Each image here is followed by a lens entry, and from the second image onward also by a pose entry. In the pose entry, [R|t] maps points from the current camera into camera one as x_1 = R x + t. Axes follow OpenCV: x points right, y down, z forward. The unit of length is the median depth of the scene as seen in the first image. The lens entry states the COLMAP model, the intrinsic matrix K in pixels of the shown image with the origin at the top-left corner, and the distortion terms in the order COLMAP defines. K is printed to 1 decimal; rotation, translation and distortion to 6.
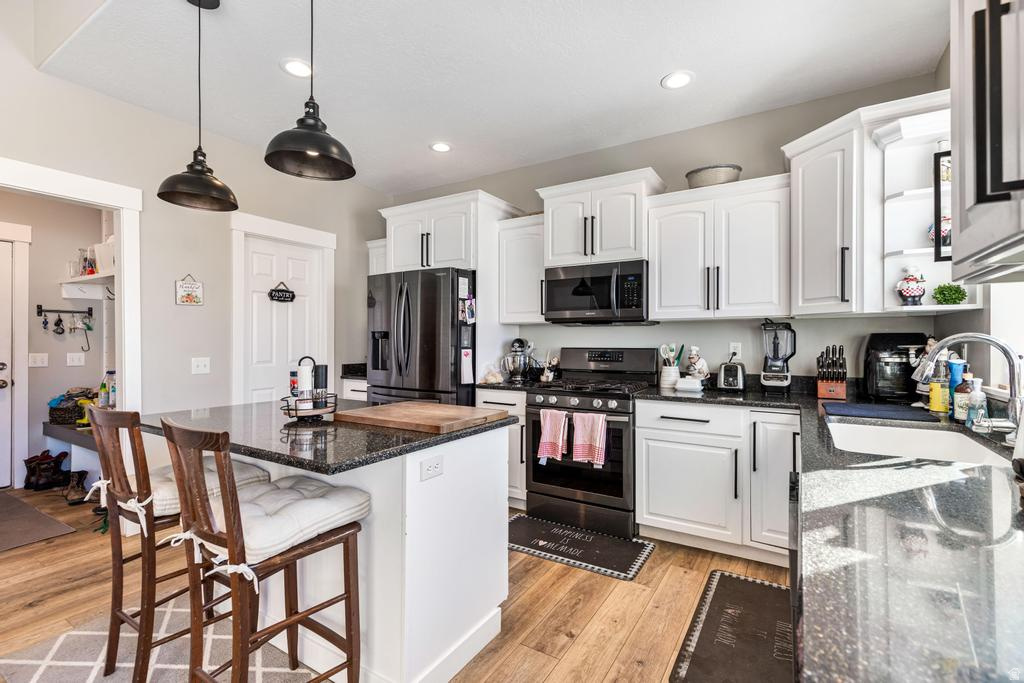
lens RADIAL K [[465.1, 0, 516.1], [0, 465.1, 338.2], [0, 0, 1]] dist [0.010509, -0.000854]
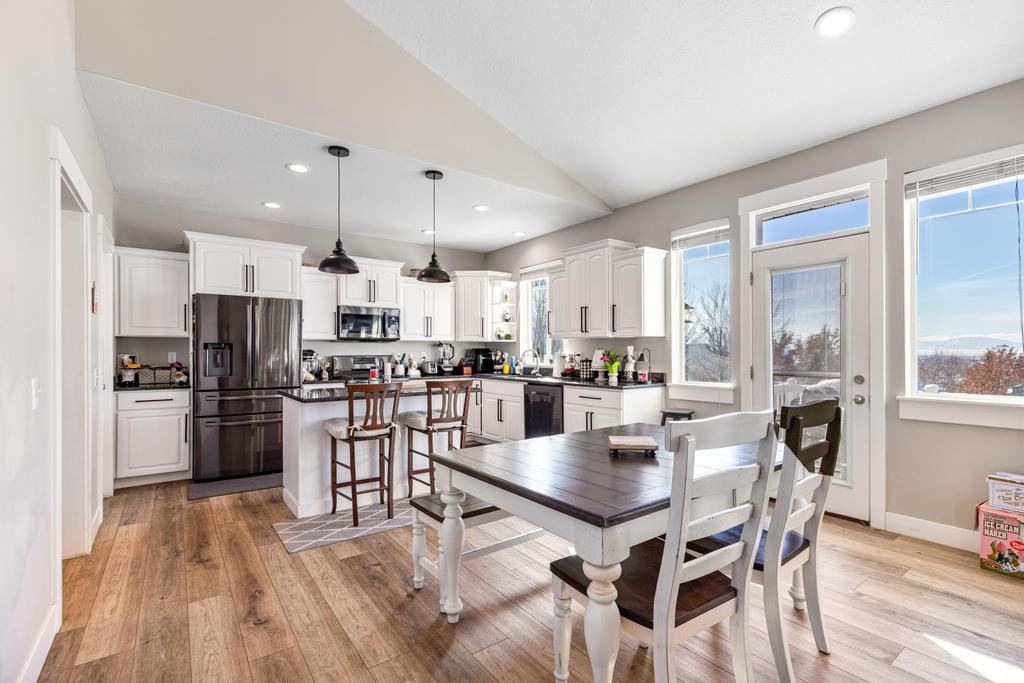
lens RADIAL K [[465.1, 0, 516.8], [0, 465.1, 347.4], [0, 0, 1]] dist [0.010509, -0.000854]
pose [[0.380113, 0.003007, 0.924935, -1.481390], [-0.007418, 0.999972, -0.000203, -0.015295], [-0.924910, -0.006784, 0.380125, -0.205124]]
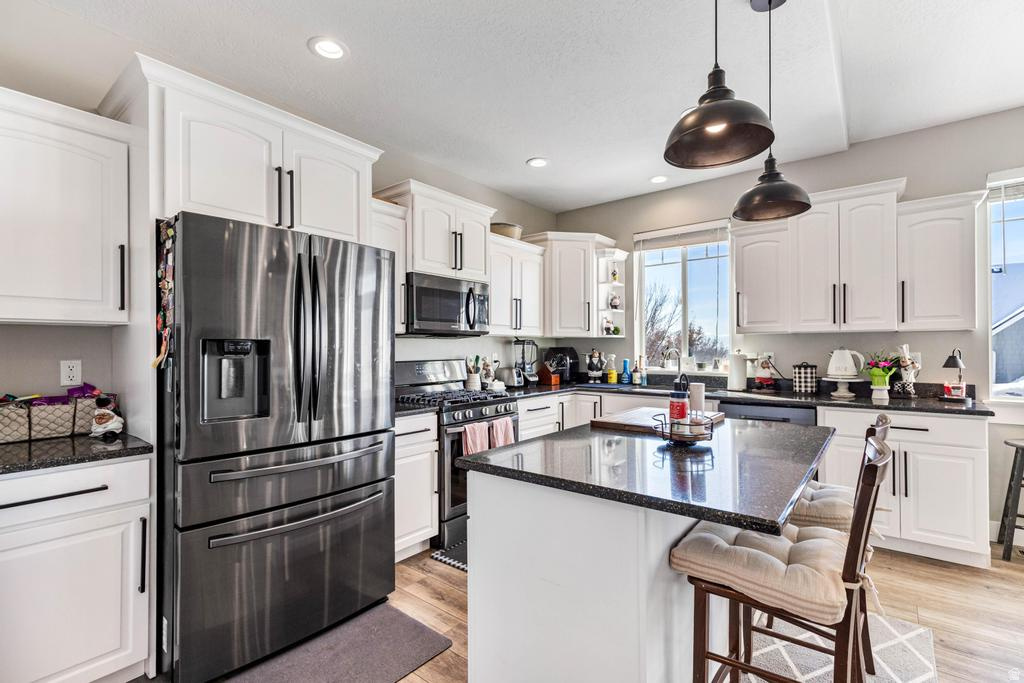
lens RADIAL K [[465.1, 0, 519.1], [0, 465.1, 343.4], [0, 0, 1]] dist [0.010509, -0.000854]
pose [[0.124238, 0.003382, 0.992247, -0.997623], [-0.005900, 0.999979, -0.002670, -0.017097], [-0.992235, -0.005522, 0.124255, 0.862996]]
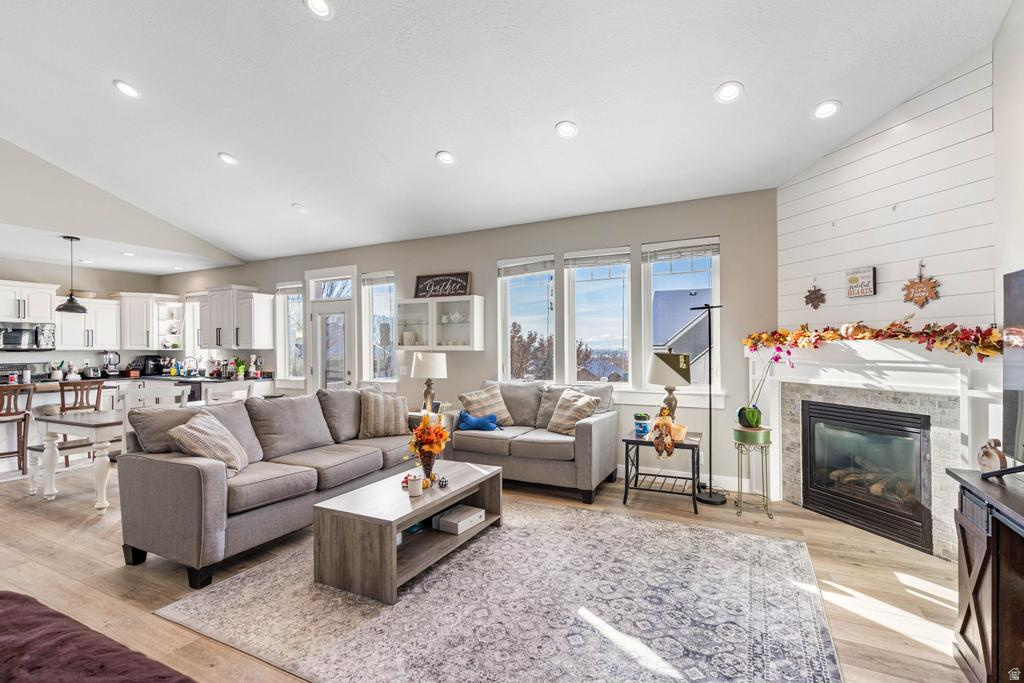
lens RADIAL K [[465.1, 0, 518.6], [0, 465.1, 347.4], [0, 0, 1]] dist [0.010509, -0.000854]
pose [[-0.077342, -0.002486, 0.997001, -2.463408], [-0.005645, 0.999982, 0.002055, -0.078911], [-0.996989, -0.005469, -0.077355, -1.223613]]
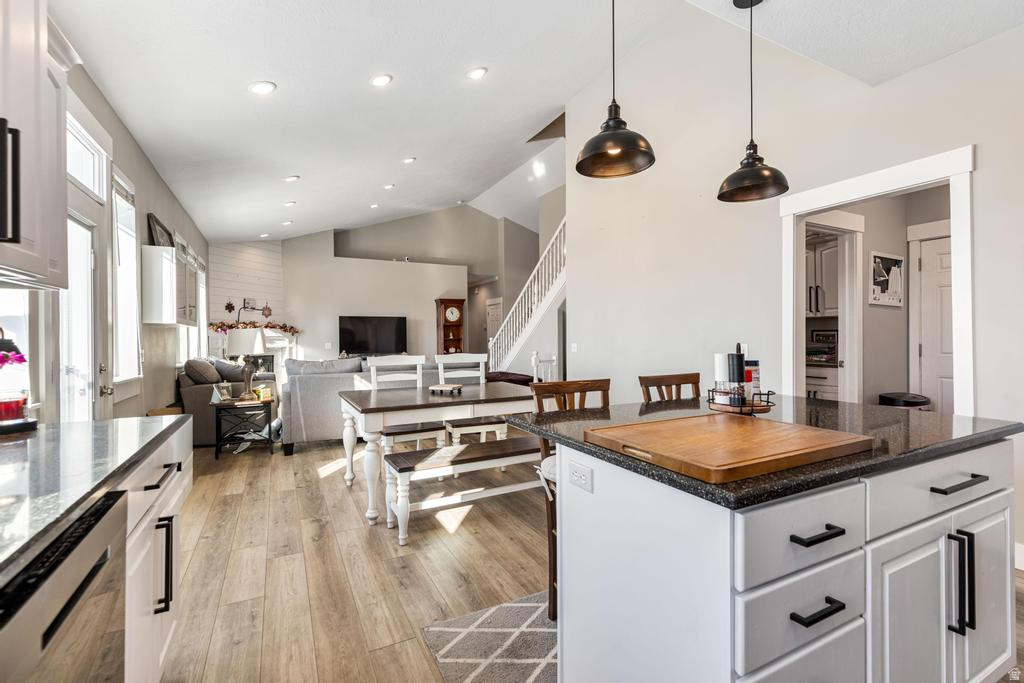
lens RADIAL K [[465.1, 0, 531.7], [0, 465.1, 341.8], [0, 0, 1]] dist [0.010509, -0.000854]
pose [[-0.496039, 0.002773, -0.868296, 0.393546], [0.019871, 0.999769, -0.008159, 0.045794], [0.868073, -0.021301, -0.495979, 0.828883]]
